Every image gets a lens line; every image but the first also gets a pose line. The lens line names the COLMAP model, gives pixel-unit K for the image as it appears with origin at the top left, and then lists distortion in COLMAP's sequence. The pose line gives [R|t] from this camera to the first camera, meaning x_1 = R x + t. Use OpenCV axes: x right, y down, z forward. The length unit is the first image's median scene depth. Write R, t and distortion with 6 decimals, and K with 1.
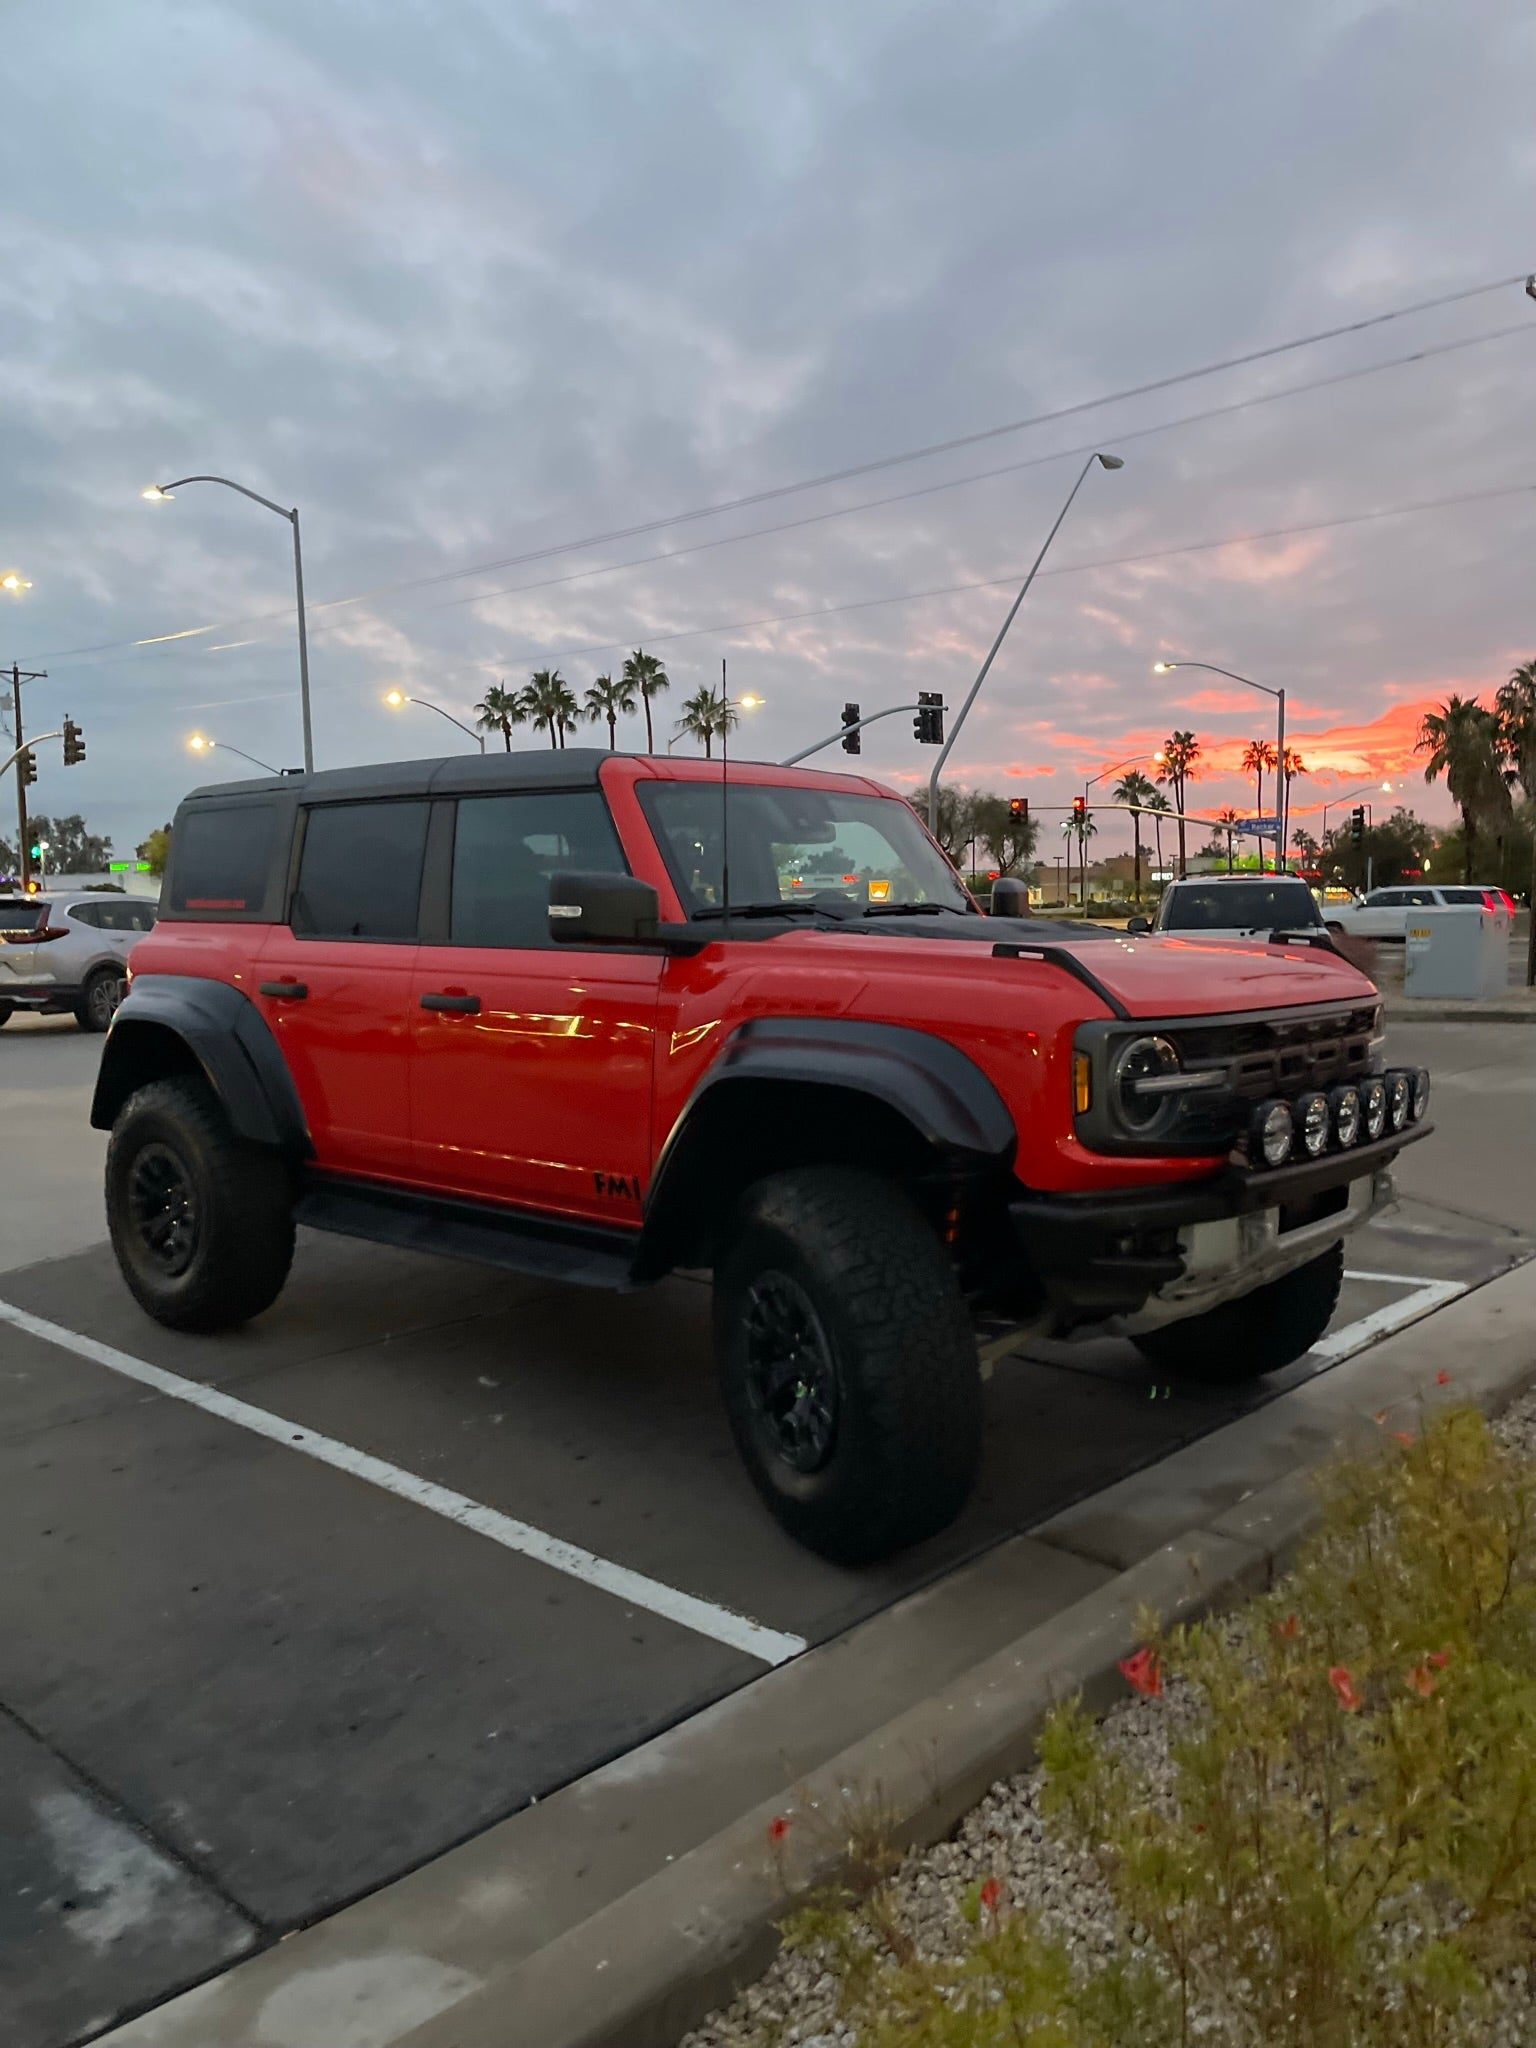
lens RADIAL K [[1551.6, 0, 777.9], [0, 1551.6, 1023.6], [0, 0, 1]] dist [0.034399, -0.039136]
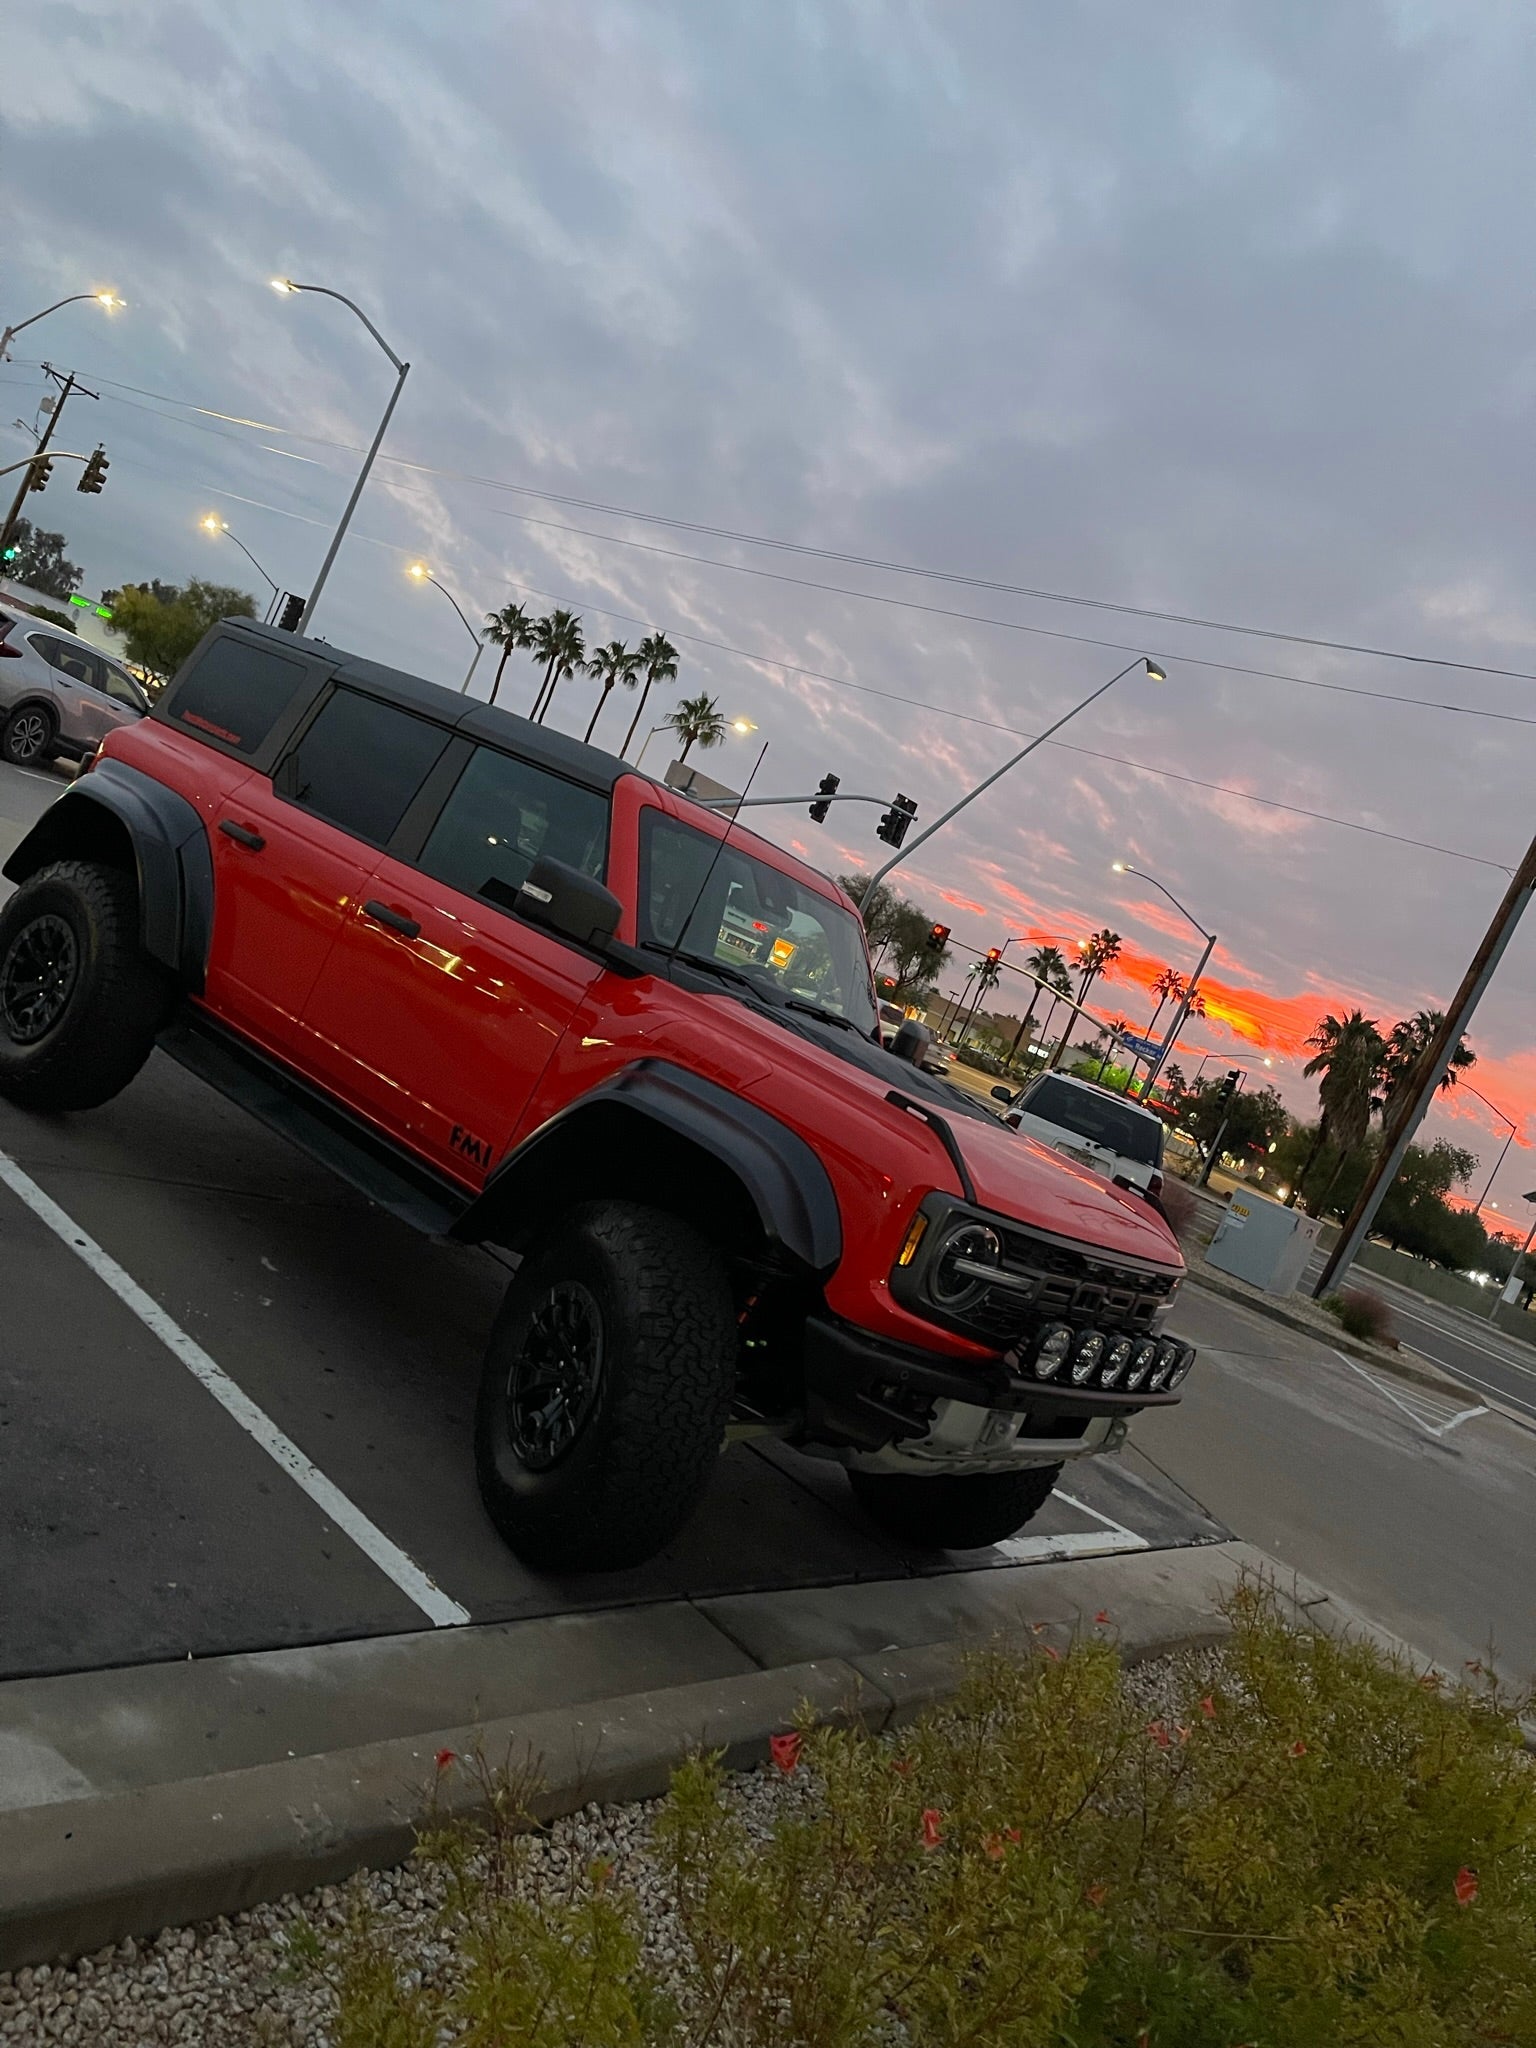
lens RADIAL K [[1551.6, 0, 760.9], [0, 1551.6, 1008.4], [0, 0, 1]] dist [0.034399, -0.039136]
pose [[0.908535, 0.412031, 0.069247, -0.031093], [-0.409759, 0.911084, -0.044979, -0.012213], [-0.081623, 0.012490, 0.996585, -0.059917]]
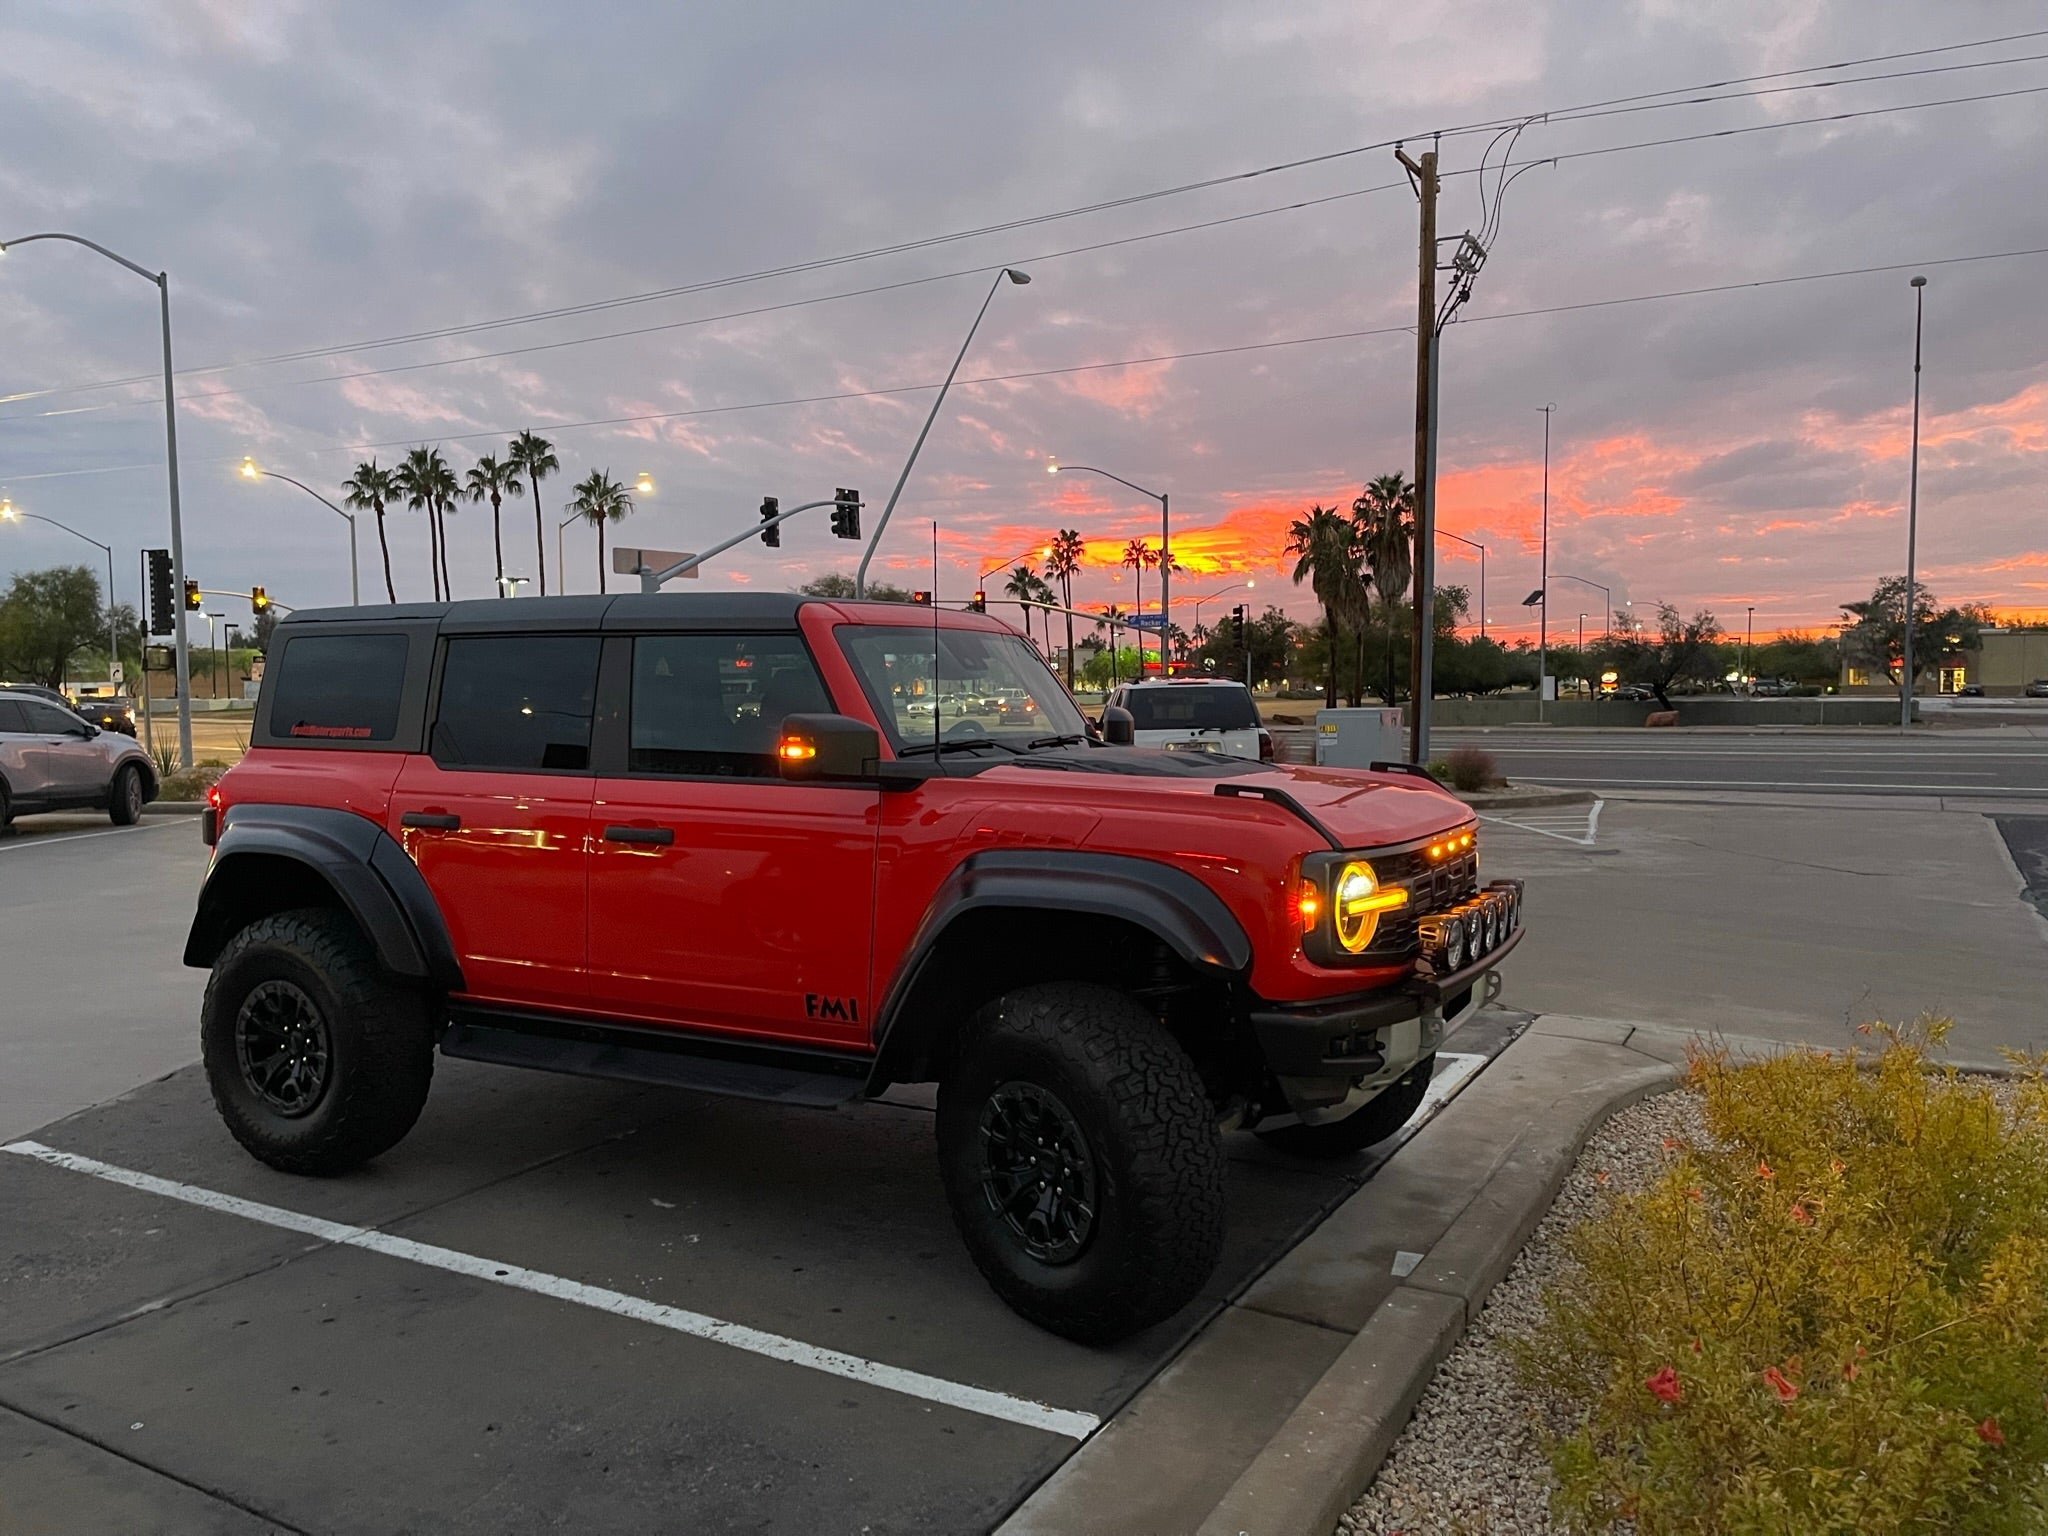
lens RADIAL K [[1551.6, 0, 1014.6], [0, 1551.6, 754.2], [0, 0, 1]] dist [0.034399, -0.039136]
pose [[0.975101, -0.007540, 0.221633, -0.185346], [0.015568, 0.999283, -0.034499, -0.026045], [-0.221214, 0.037091, 0.974520, -0.060042]]
